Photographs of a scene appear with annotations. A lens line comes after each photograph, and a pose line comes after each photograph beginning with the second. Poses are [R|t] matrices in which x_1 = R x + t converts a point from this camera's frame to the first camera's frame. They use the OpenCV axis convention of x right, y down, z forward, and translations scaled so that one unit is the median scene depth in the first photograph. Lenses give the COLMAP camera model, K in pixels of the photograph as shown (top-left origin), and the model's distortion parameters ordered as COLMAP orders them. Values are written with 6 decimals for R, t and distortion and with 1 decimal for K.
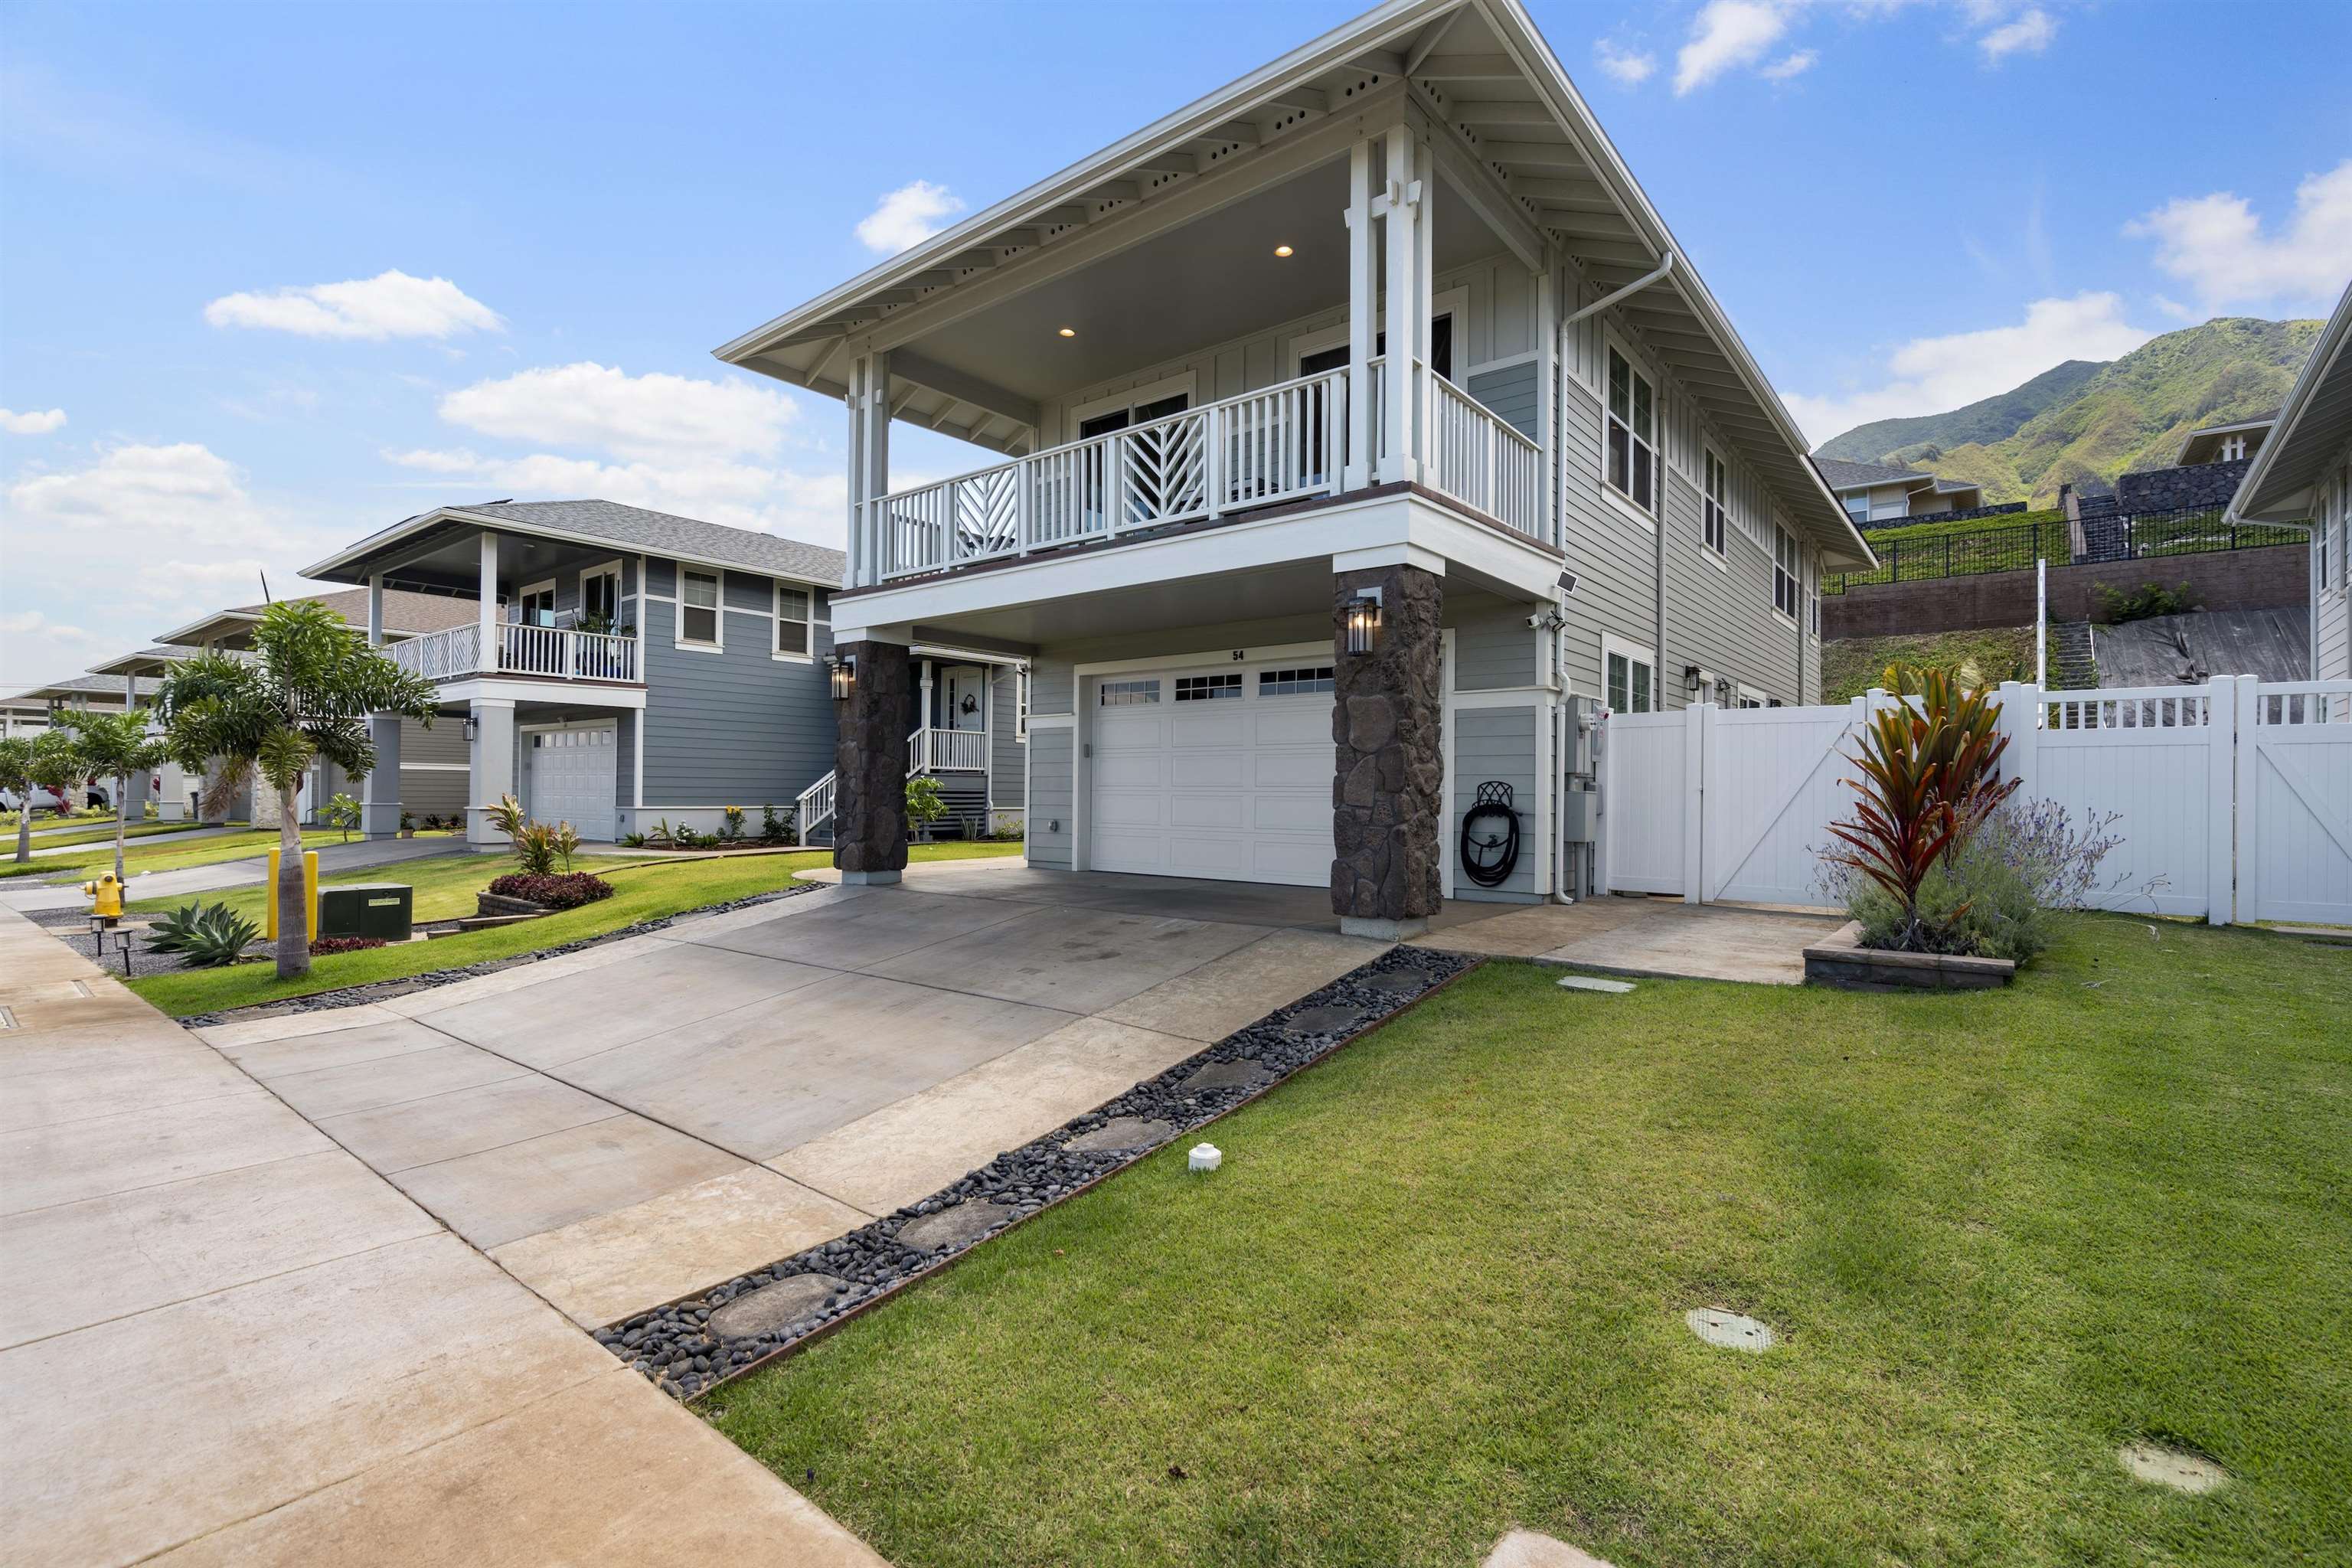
lens RADIAL K [[1066.0, 0, 1167.4], [0, 1066.0, 785.5], [0, 0, 1]] dist [-0.002039, 0.000347]
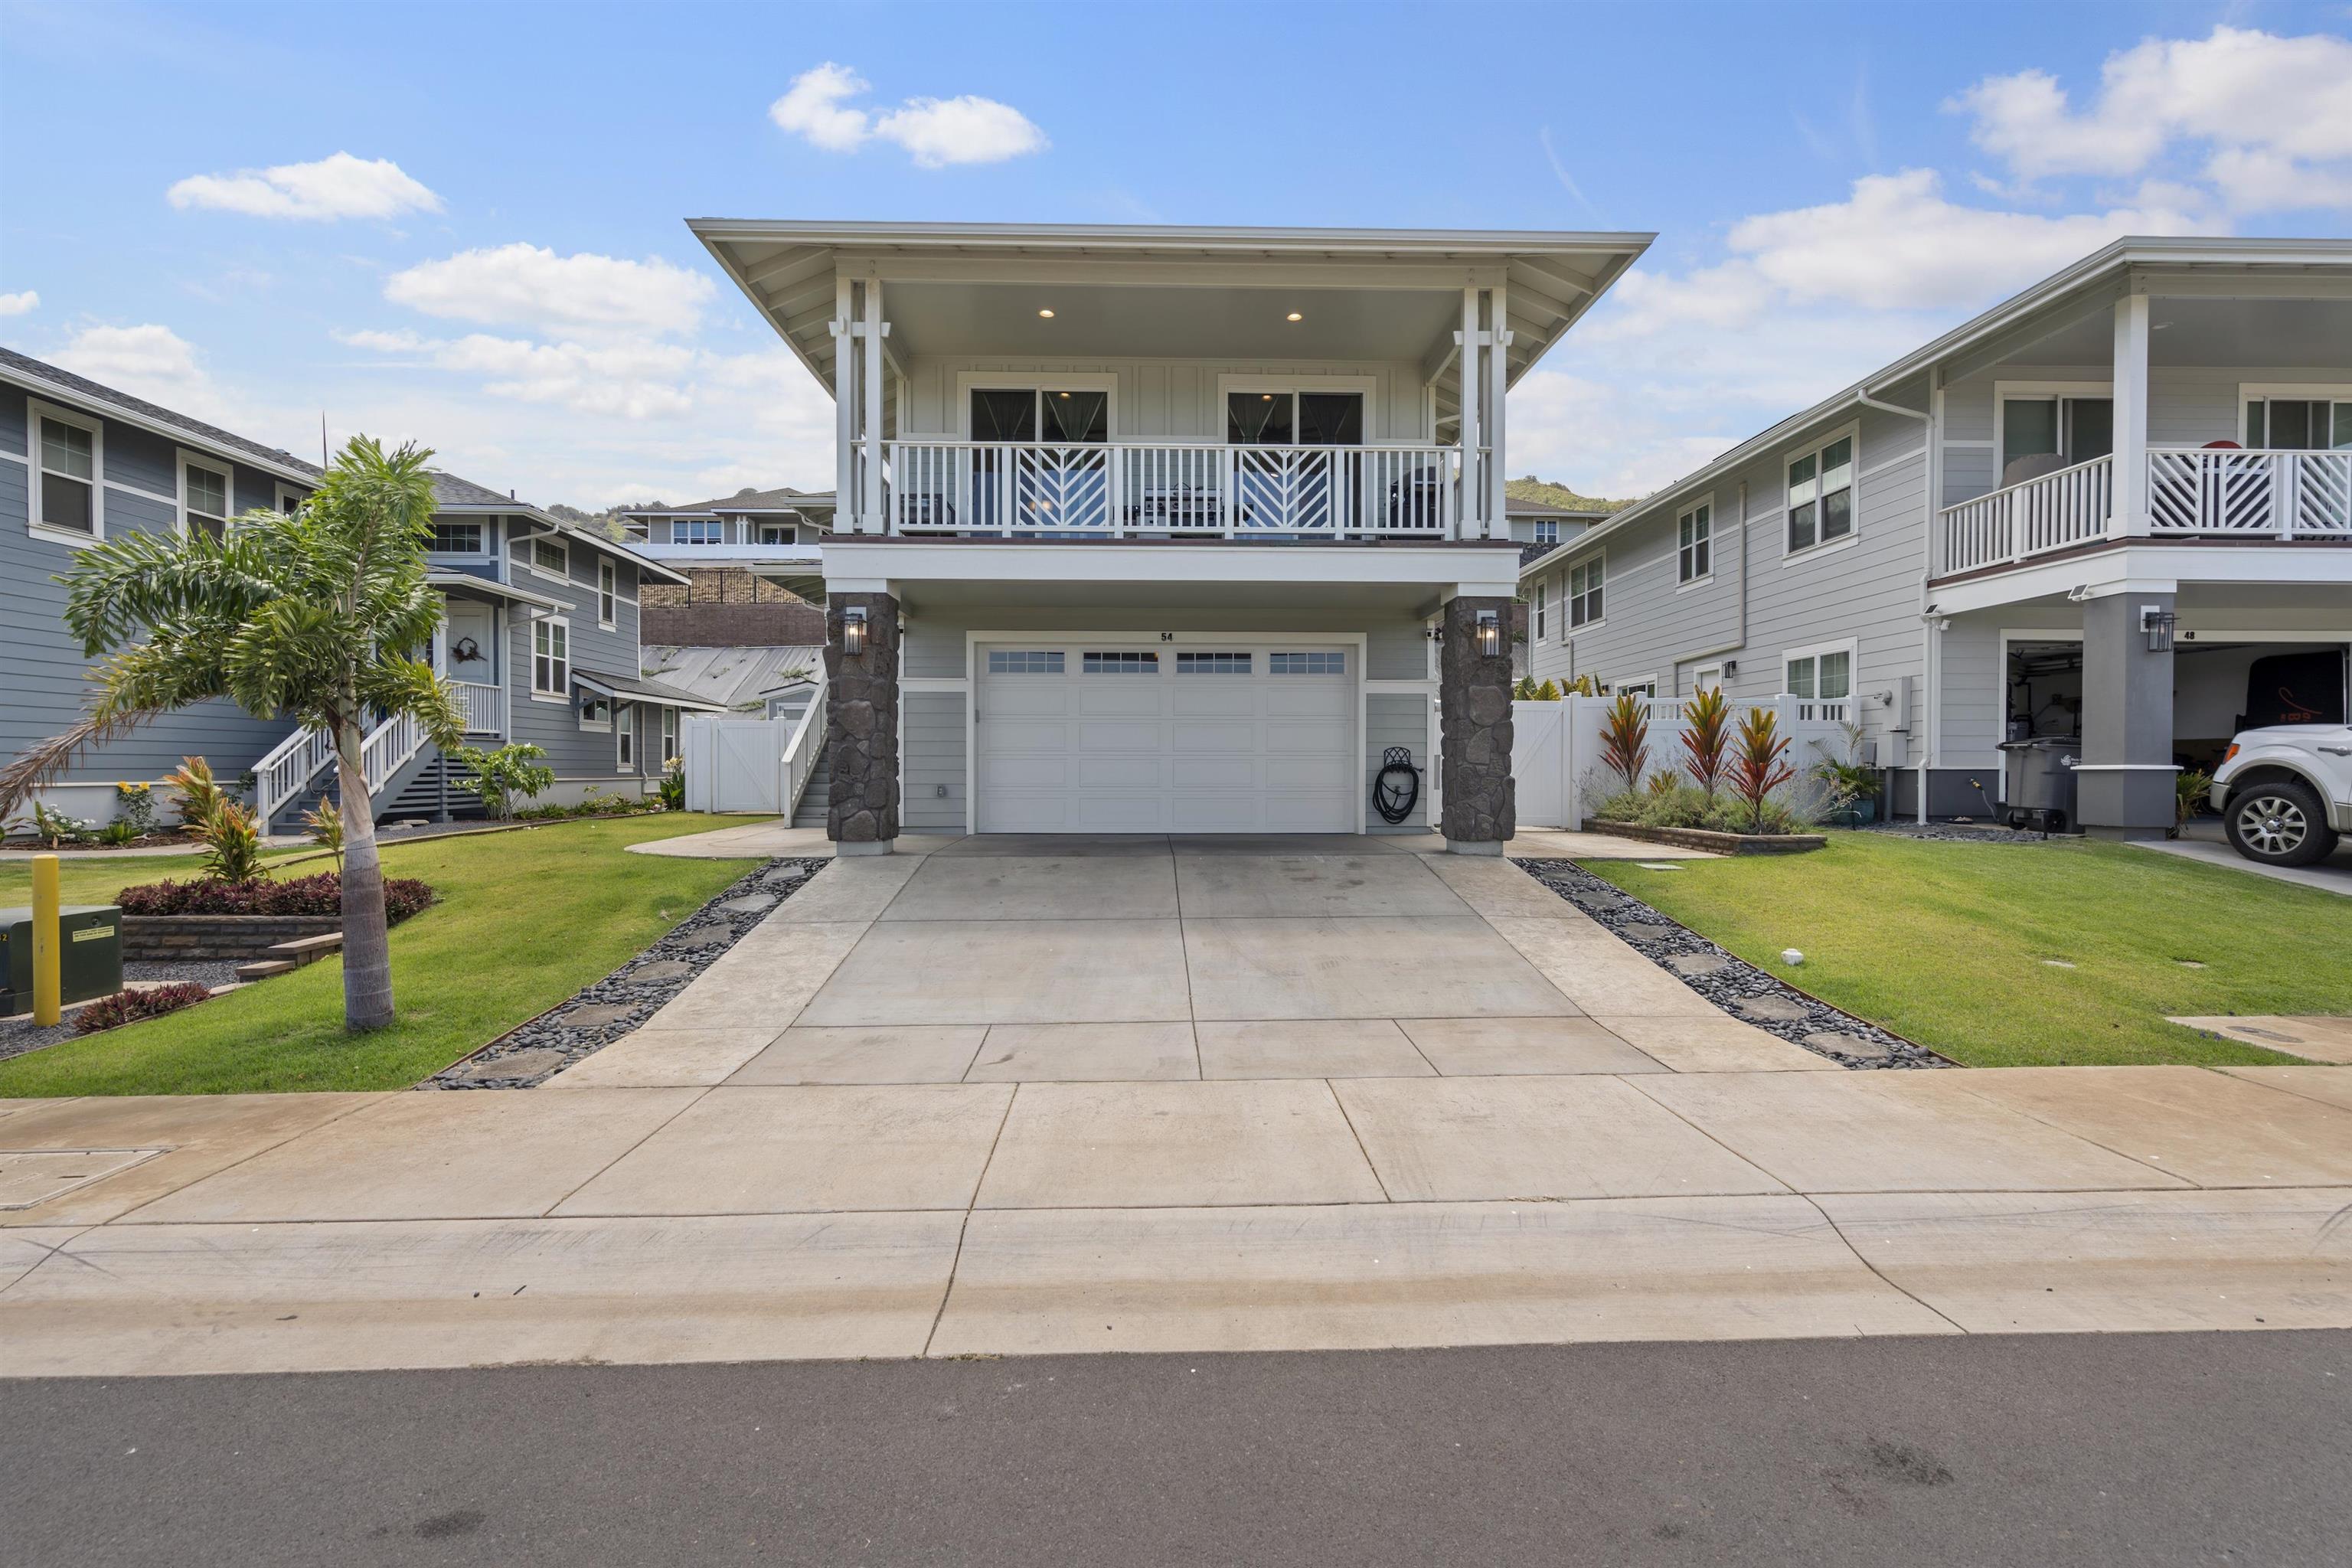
lens RADIAL K [[1066.0, 0, 1170.7], [0, 1066.0, 780.7], [0, 0, 1]] dist [-0.002039, 0.000347]
pose [[0.756792, -0.016686, 0.653443, -0.808119], [0.000560, 0.999690, 0.024880, 0.005453], [-0.653655, -0.018463, 0.756567, 0.146347]]
